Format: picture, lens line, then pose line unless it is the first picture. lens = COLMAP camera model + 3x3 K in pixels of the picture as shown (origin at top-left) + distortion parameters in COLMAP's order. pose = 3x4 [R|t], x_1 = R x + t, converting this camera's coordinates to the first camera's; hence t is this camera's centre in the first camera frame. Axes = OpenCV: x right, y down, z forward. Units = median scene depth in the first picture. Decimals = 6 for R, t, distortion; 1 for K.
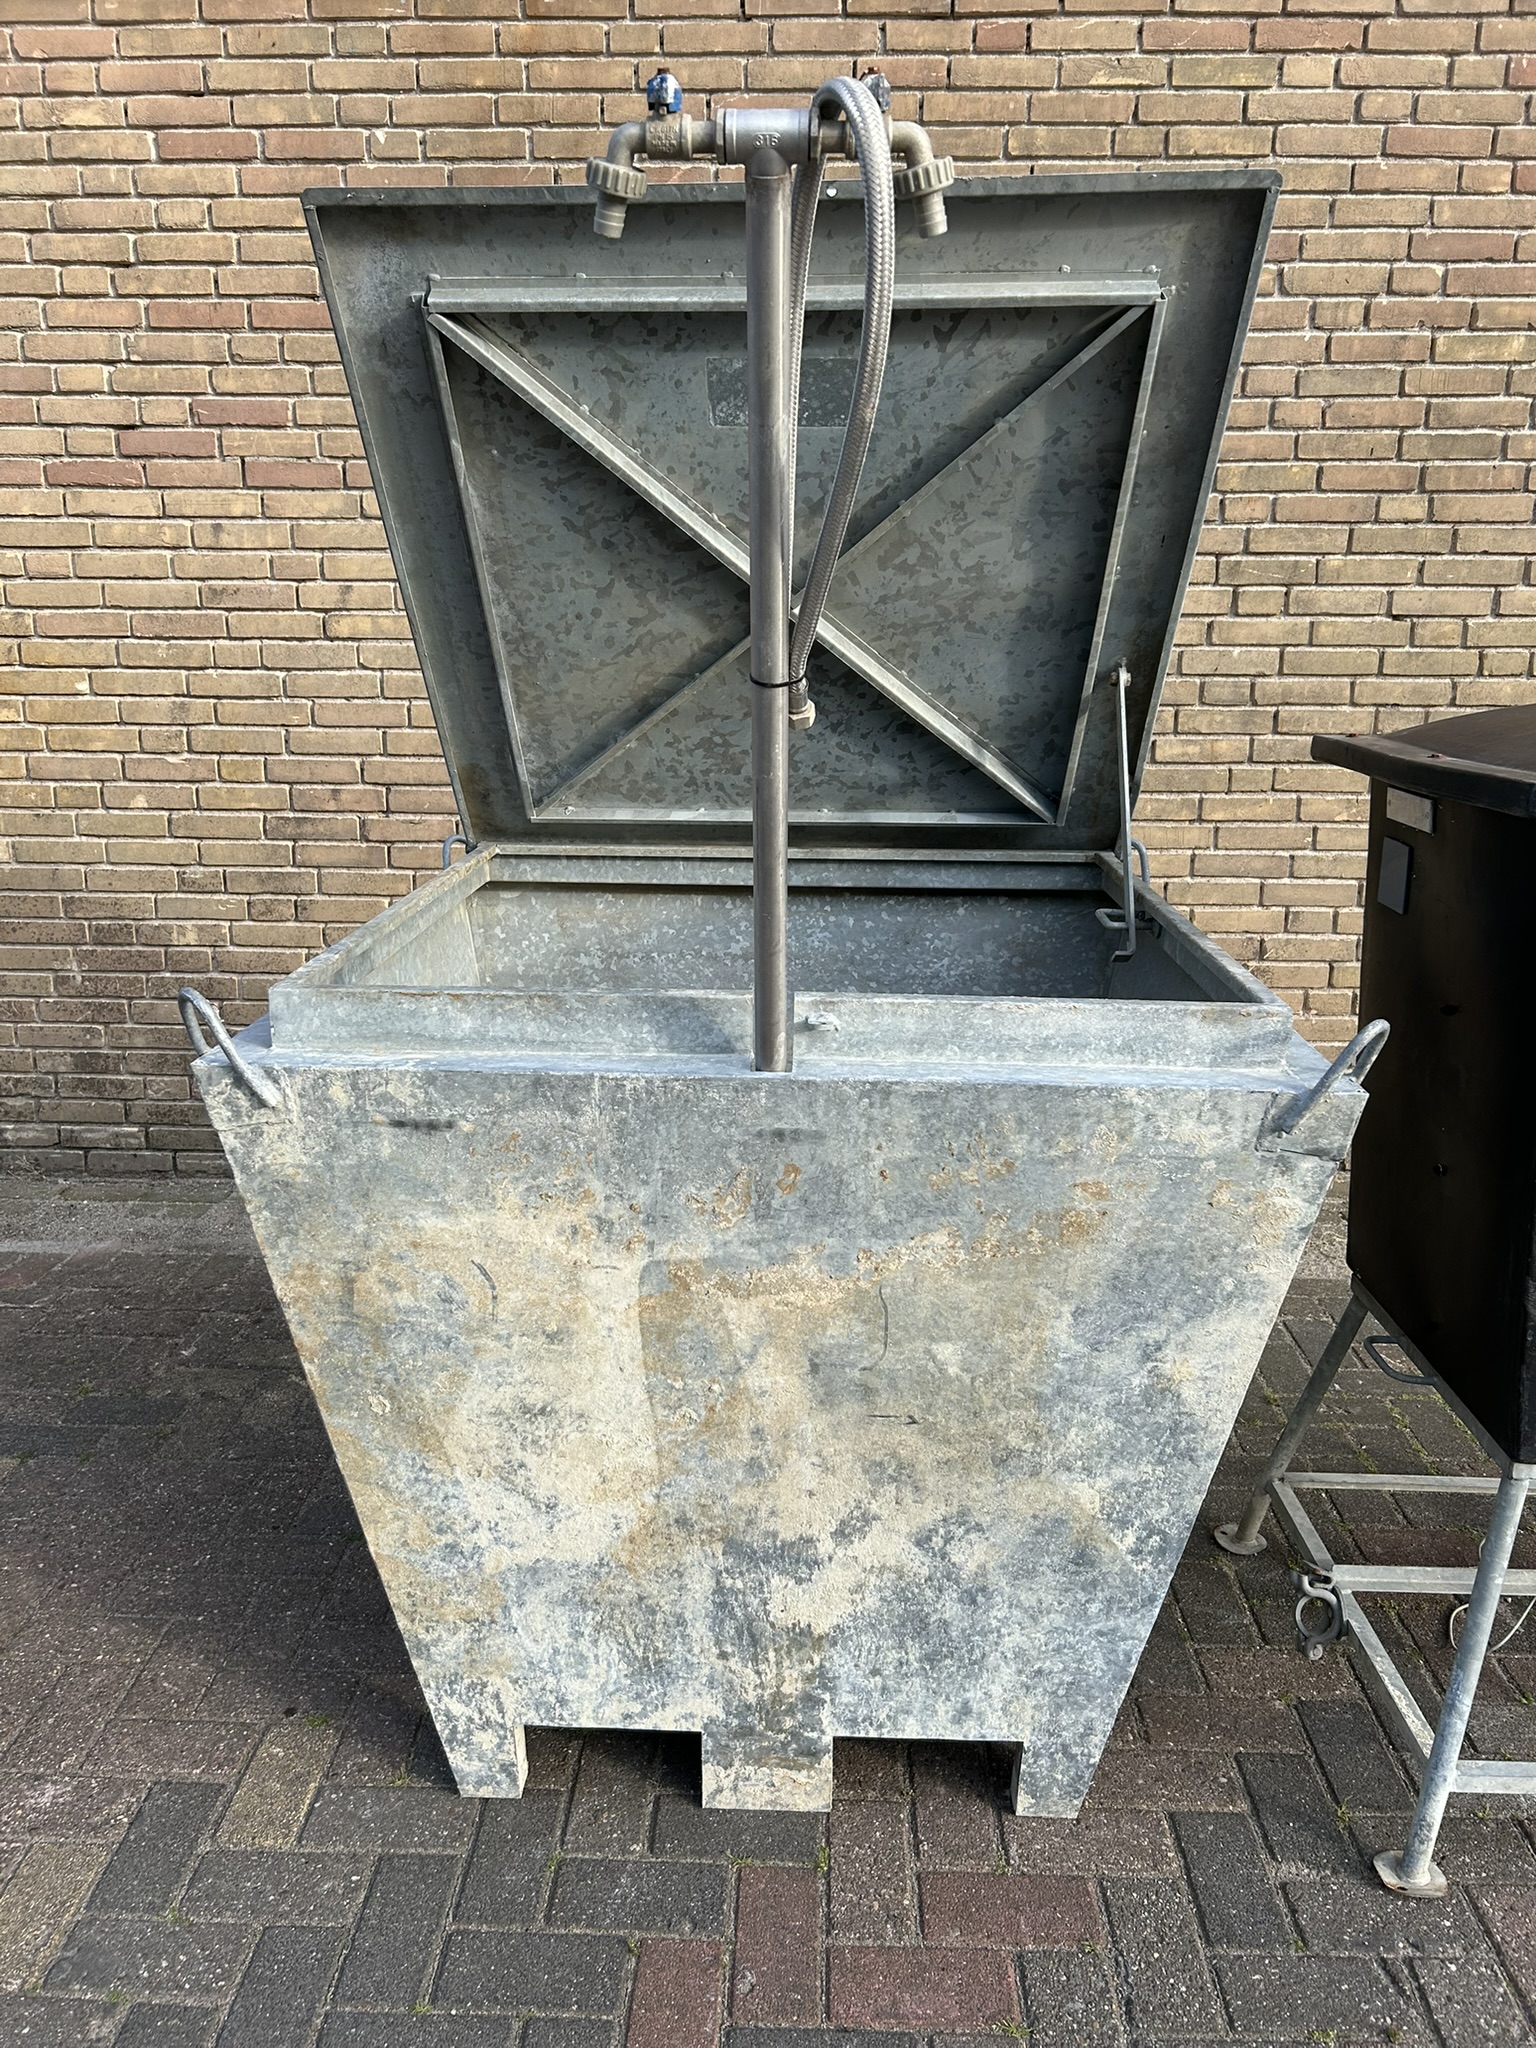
lens RADIAL K [[1524.8, 0, 752.7], [0, 1524.8, 1029.3], [0, 0, 1]] dist [0.051558, -0.051545]
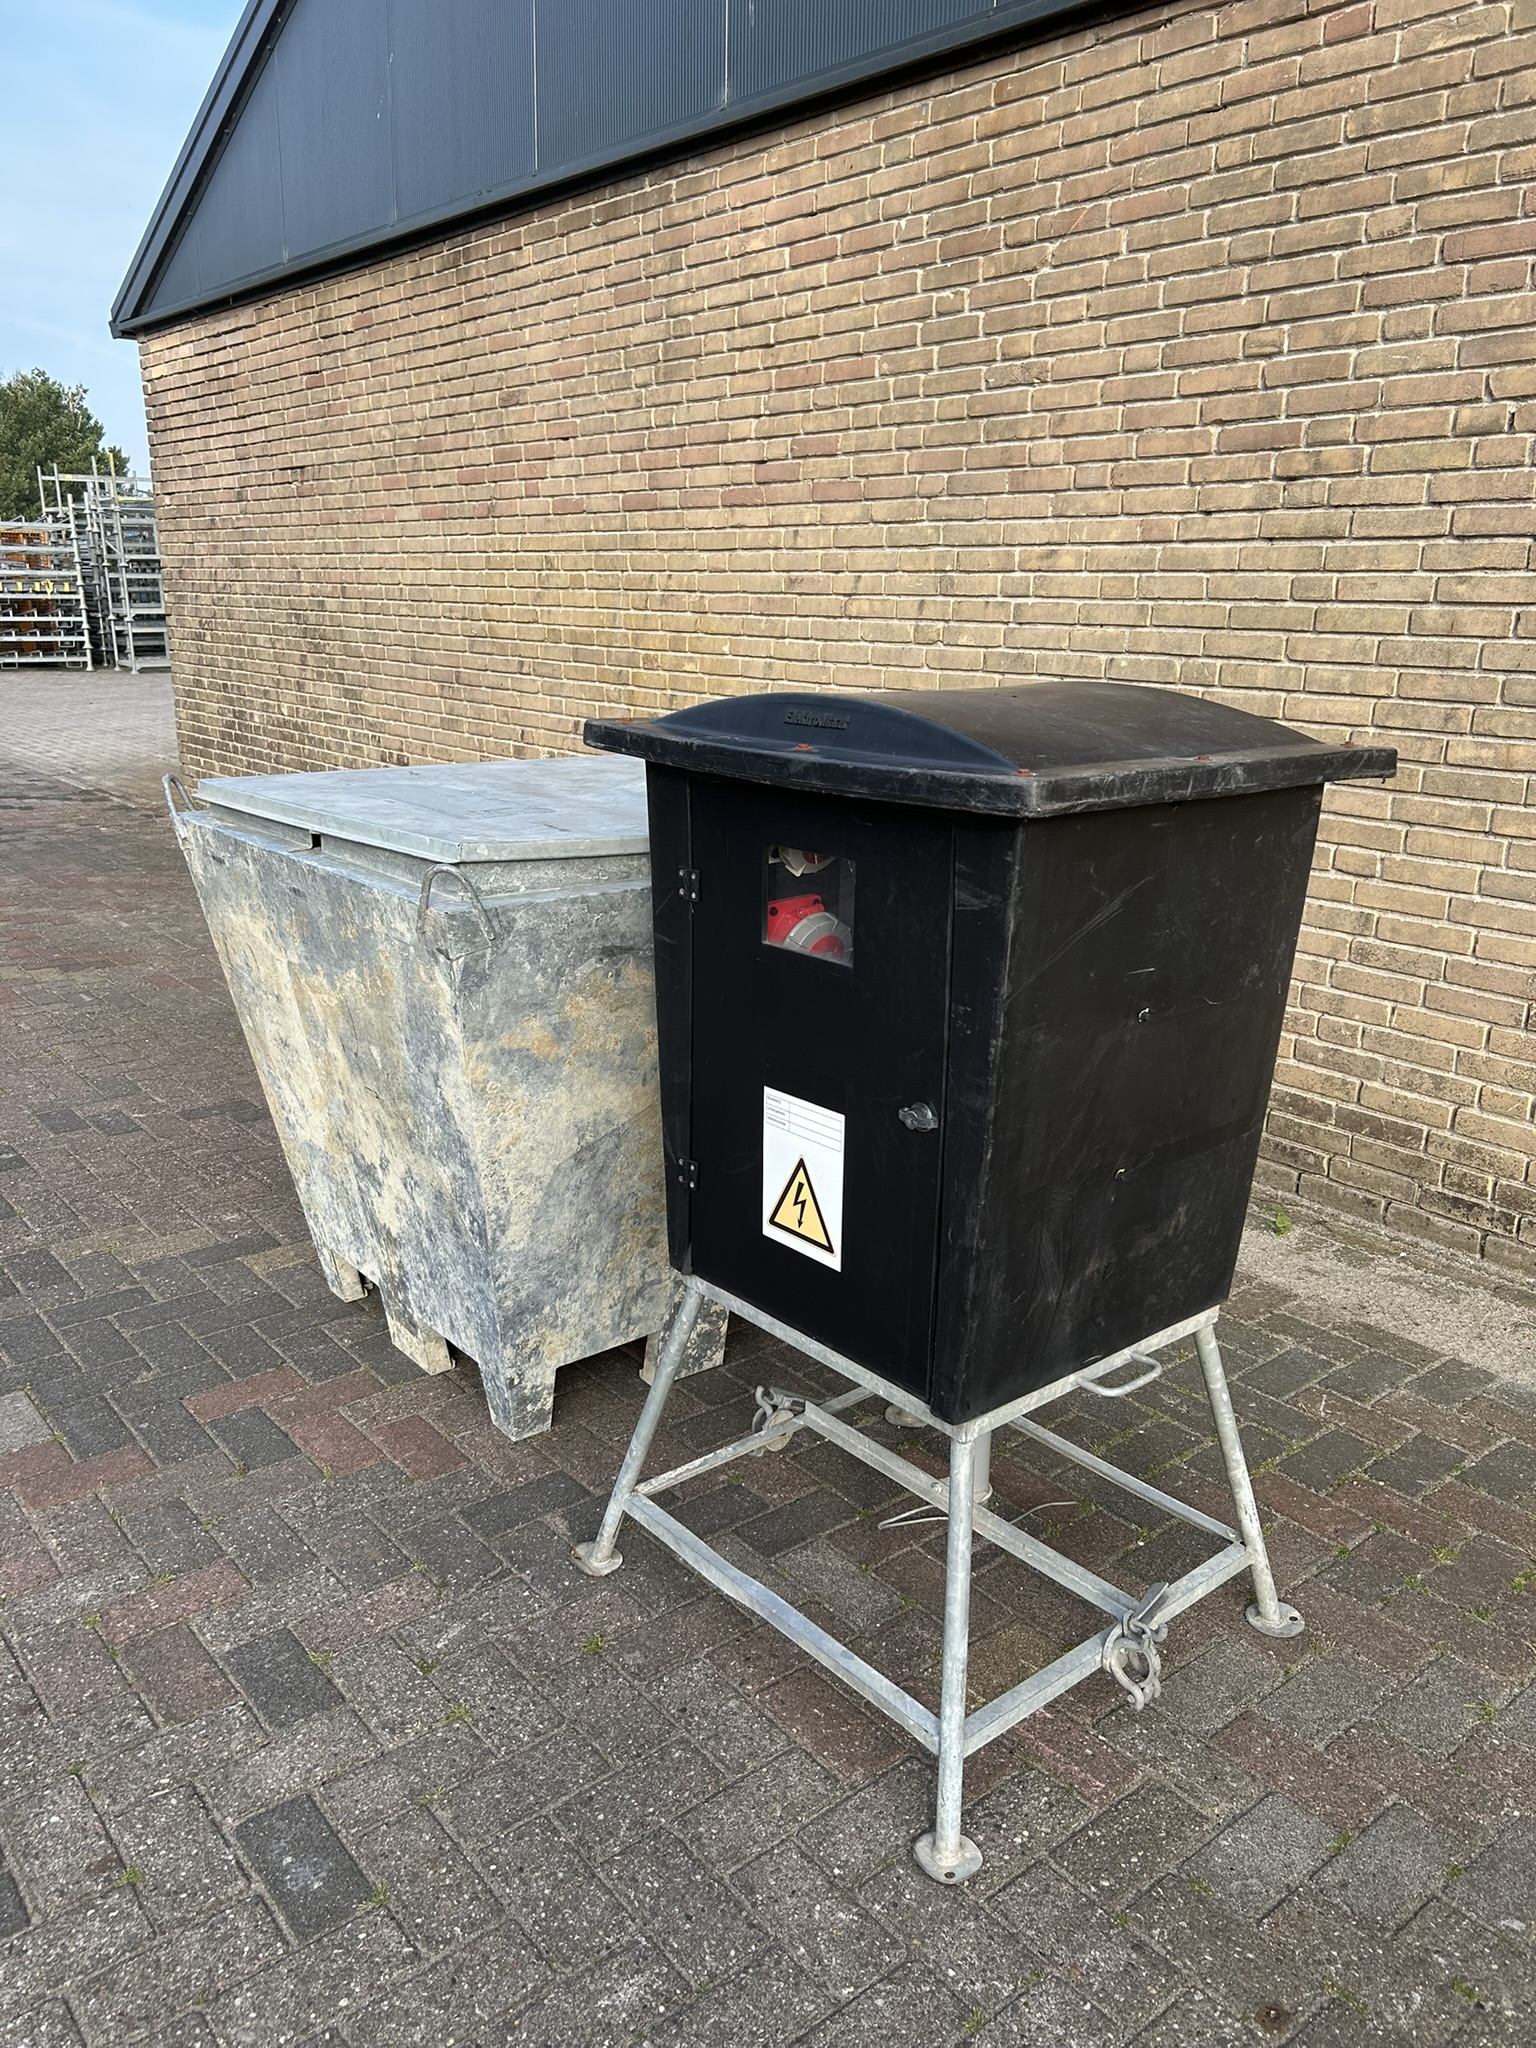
lens RADIAL K [[1533.7, 0, 772.0], [0, 1533.7, 1036.0], [0, 0, 1]] dist [0.052494, -0.049495]
pose [[0.665404, 0.212590, -0.715572, 1.311049], [-0.206135, 0.973646, 0.097579, -0.041586], [0.717458, 0.082575, 0.691691, 0.148718]]
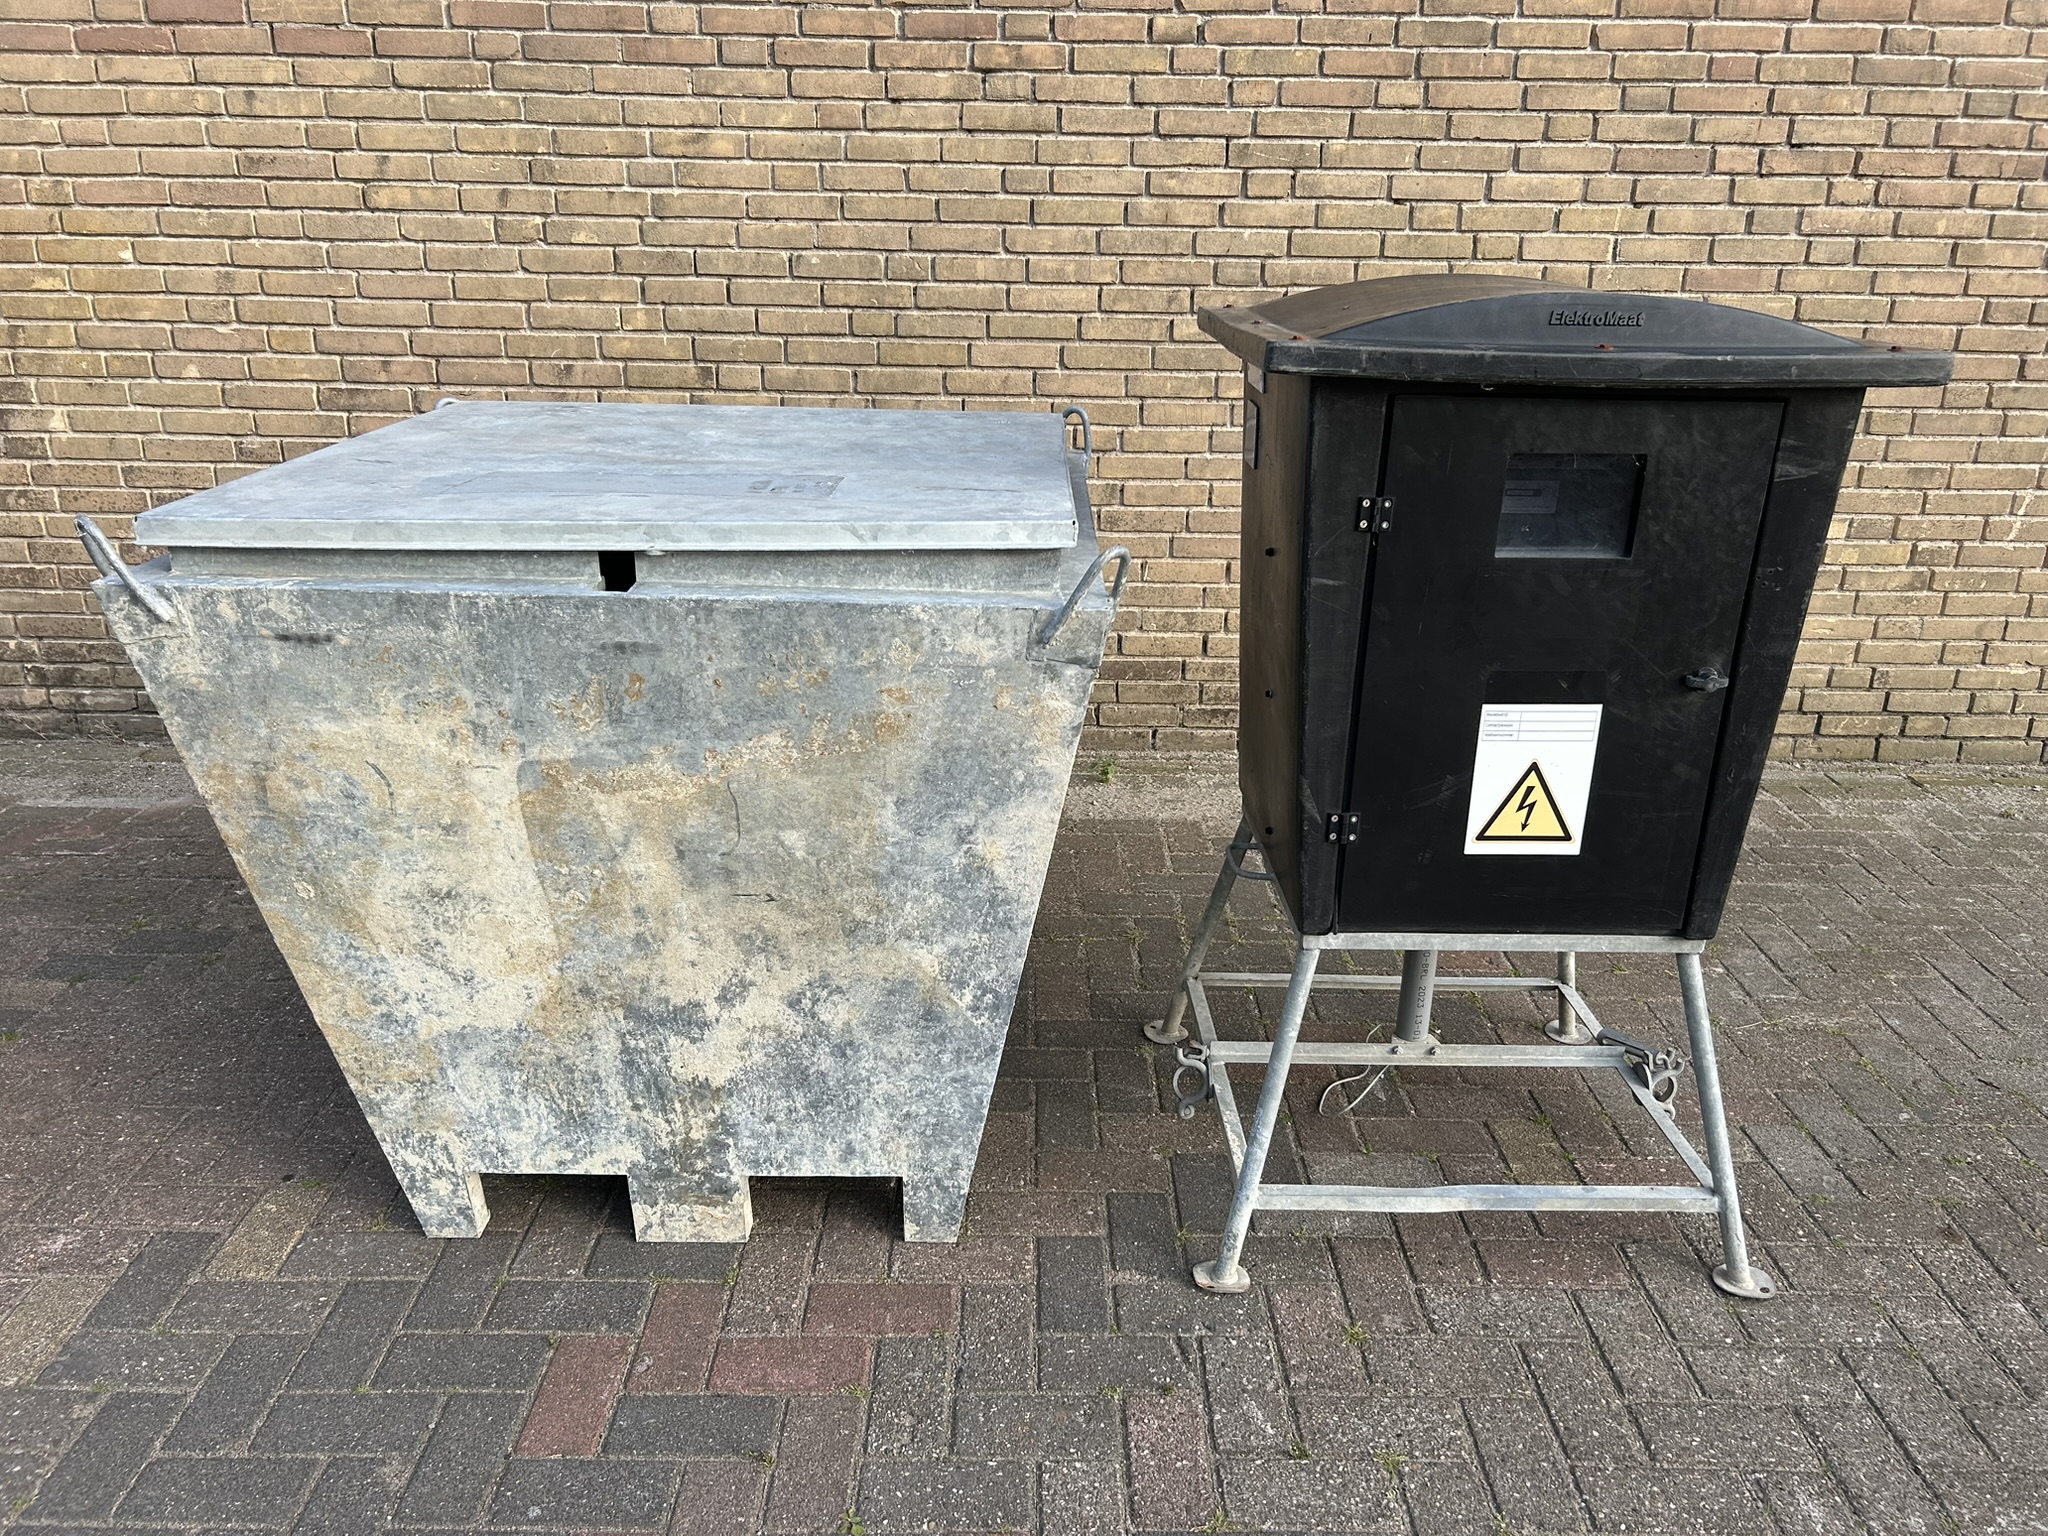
lens RADIAL K [[1533.7, 0, 1024.0], [0, 1533.7, 768.0], [0, 0, 1]] dist [0.052494, -0.049495]
pose [[0.999169, -0.004682, 0.040486, 0.218080], [0.001027, 0.995956, 0.089838, 0.043900], [-0.040743, -0.089721, 0.995133, -0.147110]]
